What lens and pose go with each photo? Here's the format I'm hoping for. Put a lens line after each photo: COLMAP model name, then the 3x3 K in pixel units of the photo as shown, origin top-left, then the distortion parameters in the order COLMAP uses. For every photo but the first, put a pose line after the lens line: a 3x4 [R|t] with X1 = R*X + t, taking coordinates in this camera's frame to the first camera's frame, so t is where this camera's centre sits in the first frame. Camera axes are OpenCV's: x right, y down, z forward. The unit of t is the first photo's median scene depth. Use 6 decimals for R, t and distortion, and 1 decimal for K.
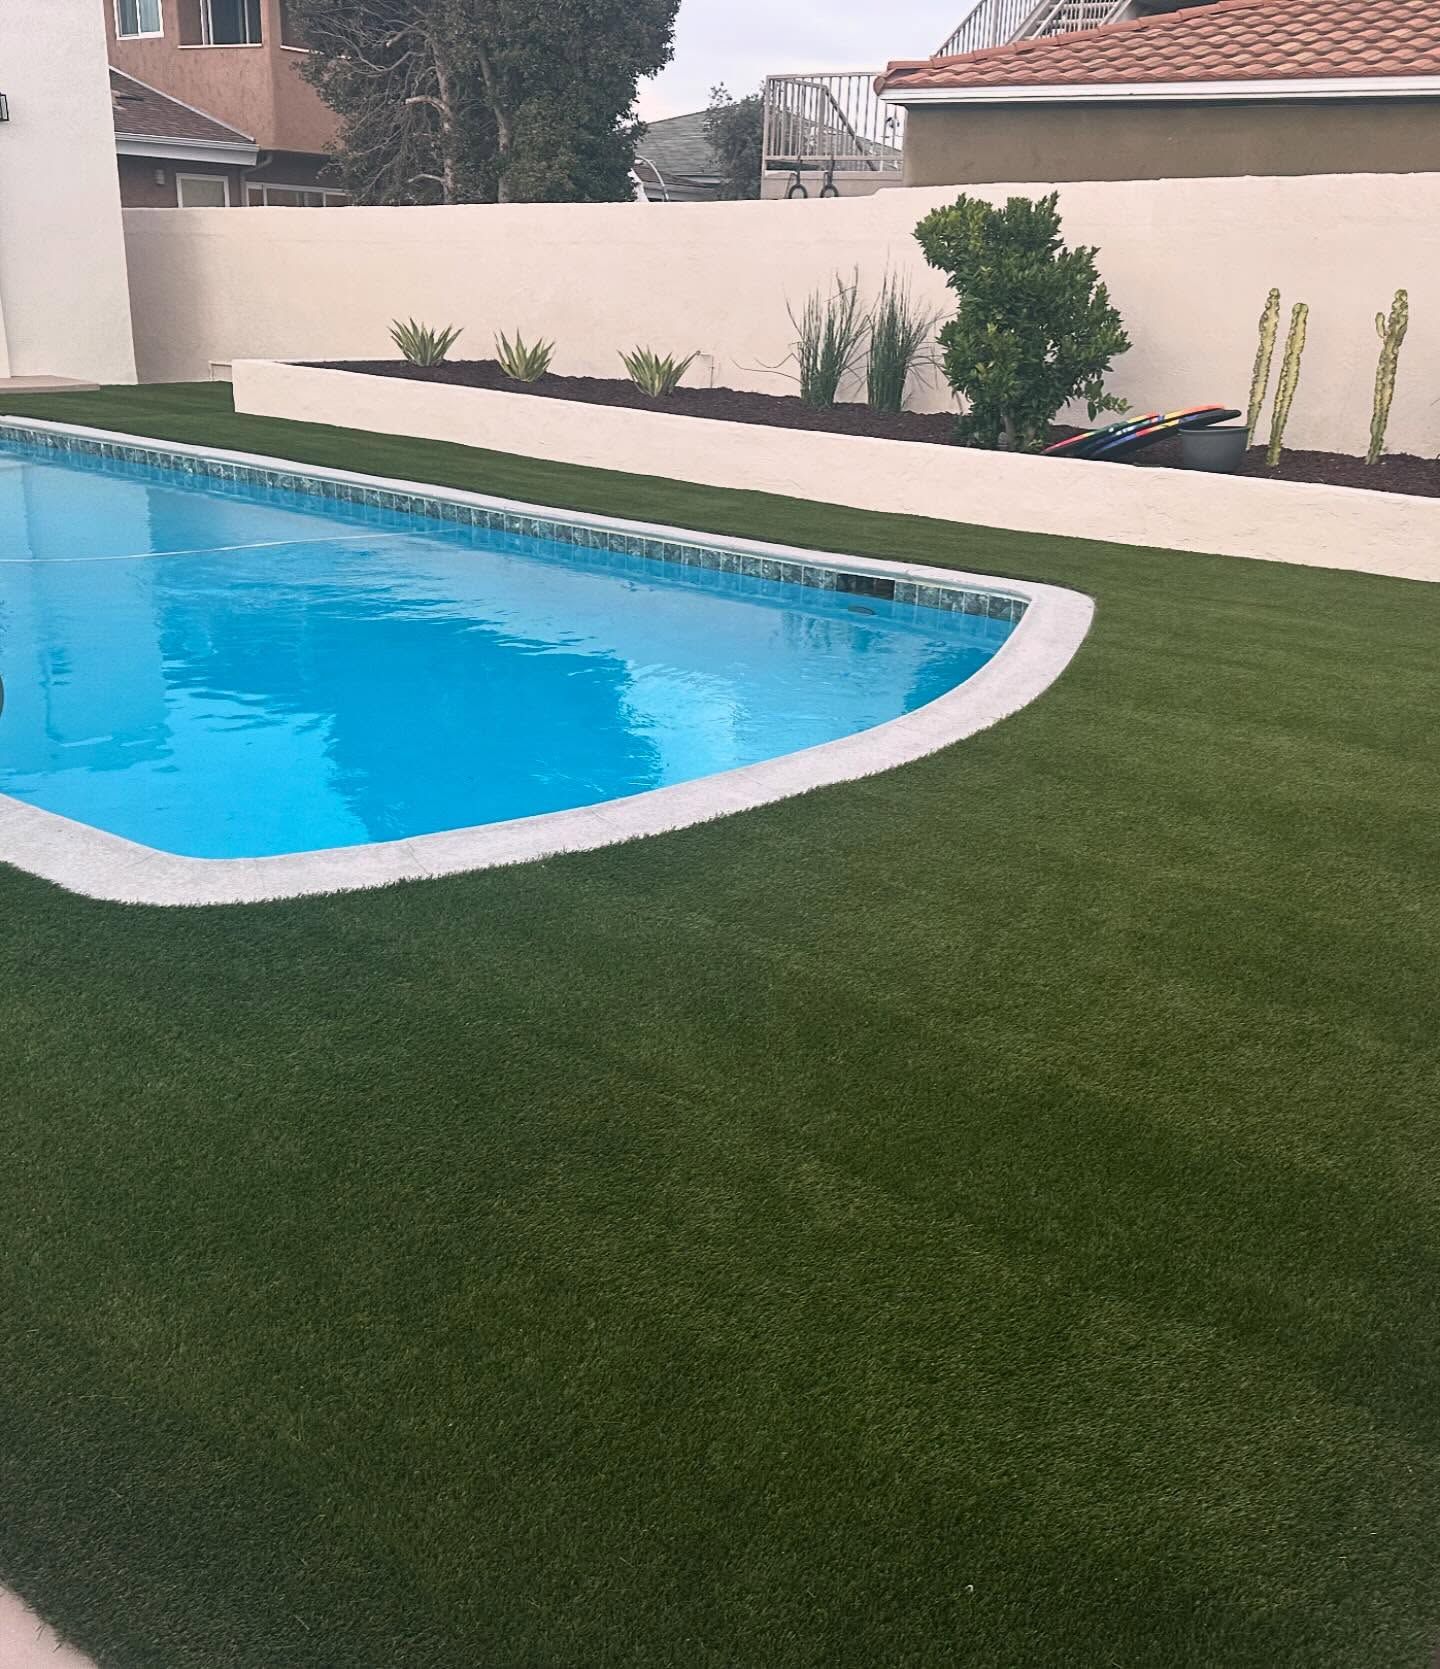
lens RADIAL K [[1657.4, 0, 720.6], [0, 1657.4, 875.3], [0, 0, 1]] dist [0.129463, -0.198068]
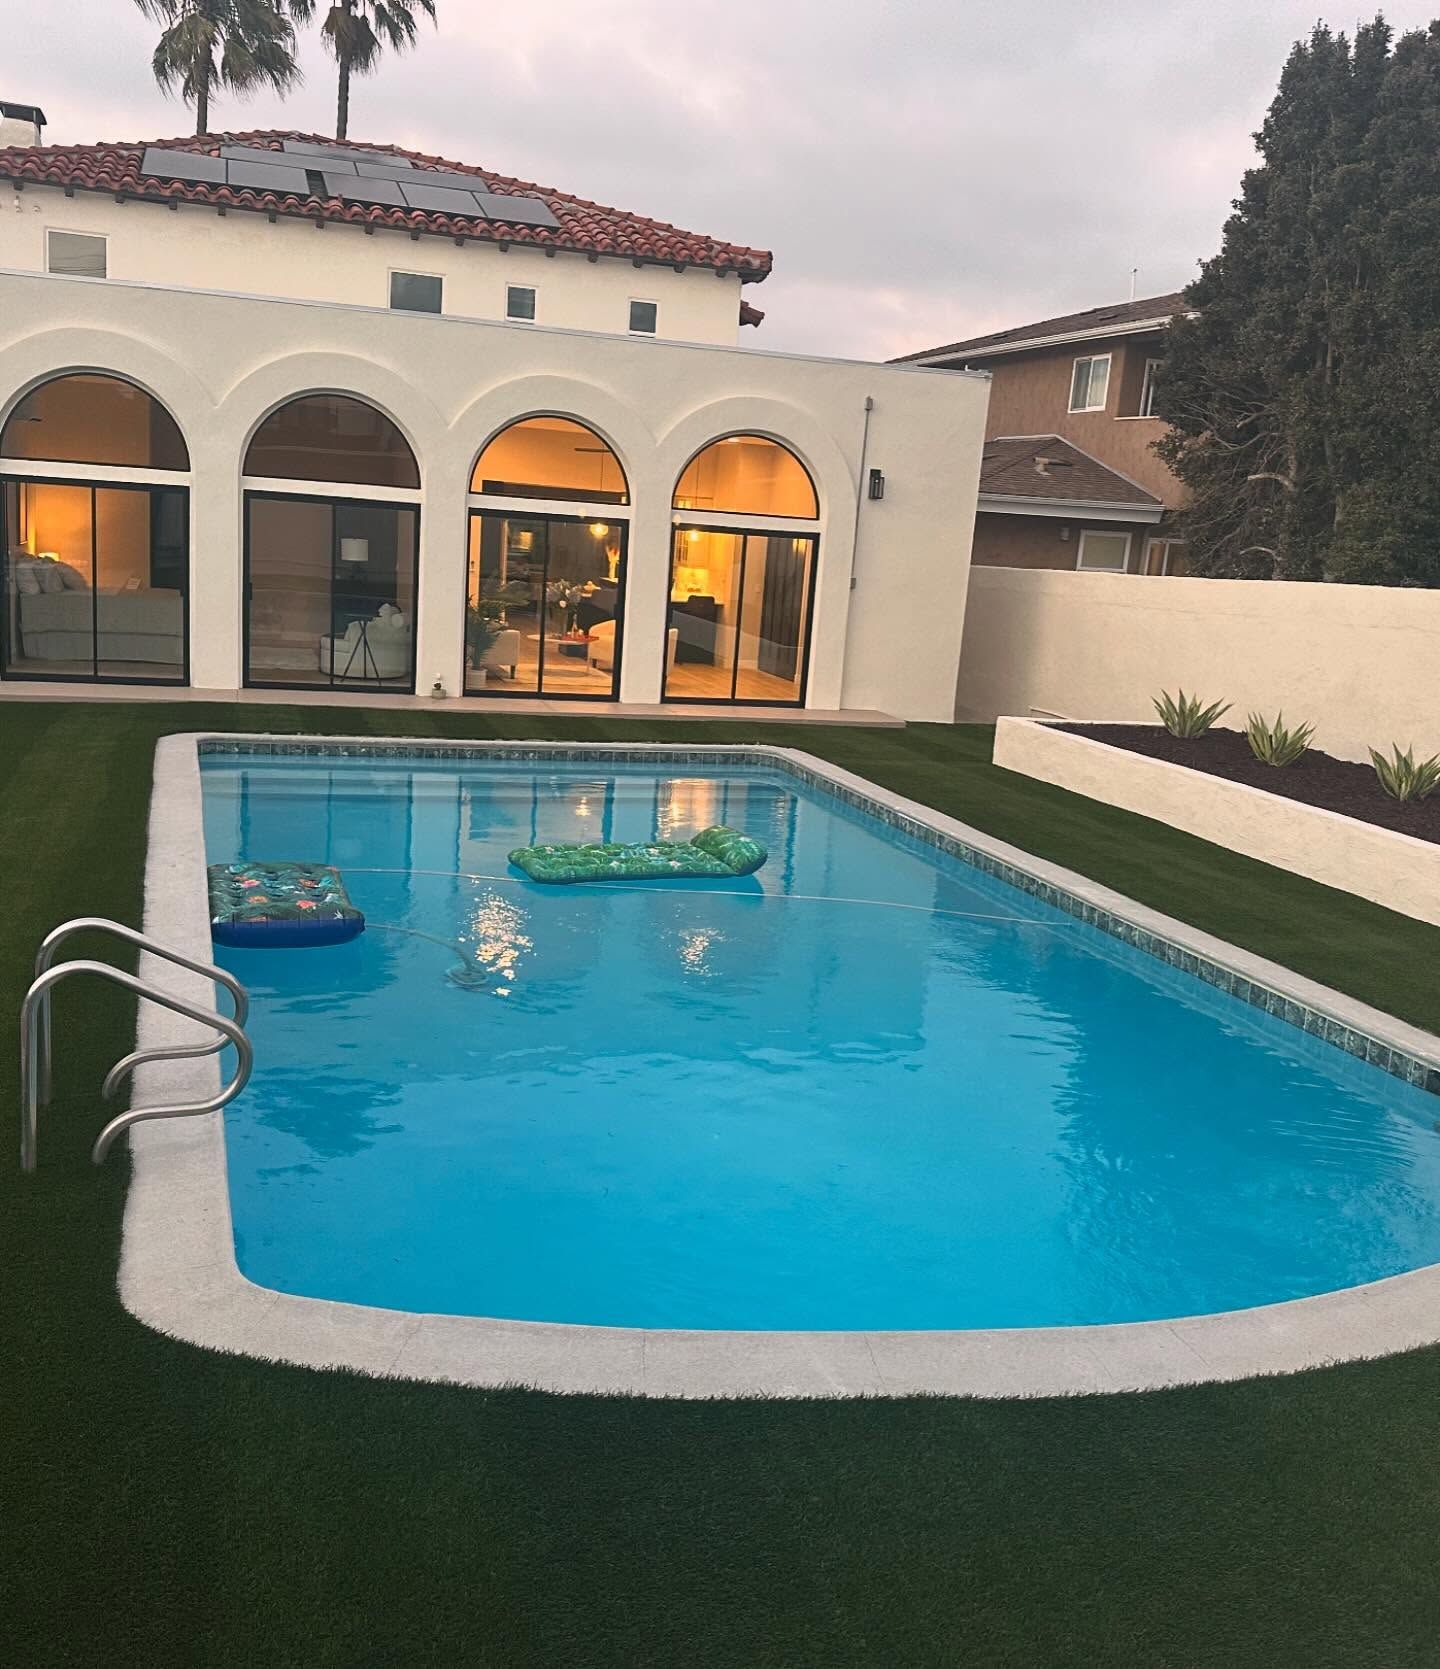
lens RADIAL K [[1611.0, 0, 692.2], [0, 1611.0, 832.7], [0, 0, 1]] dist [0.160155, -0.293788]
pose [[0.795360, 0.138846, -0.590021, 0.204702], [-0.245138, 0.963936, -0.103613, -0.105333], [0.554356, 0.227046, 0.800712, 0.129599]]
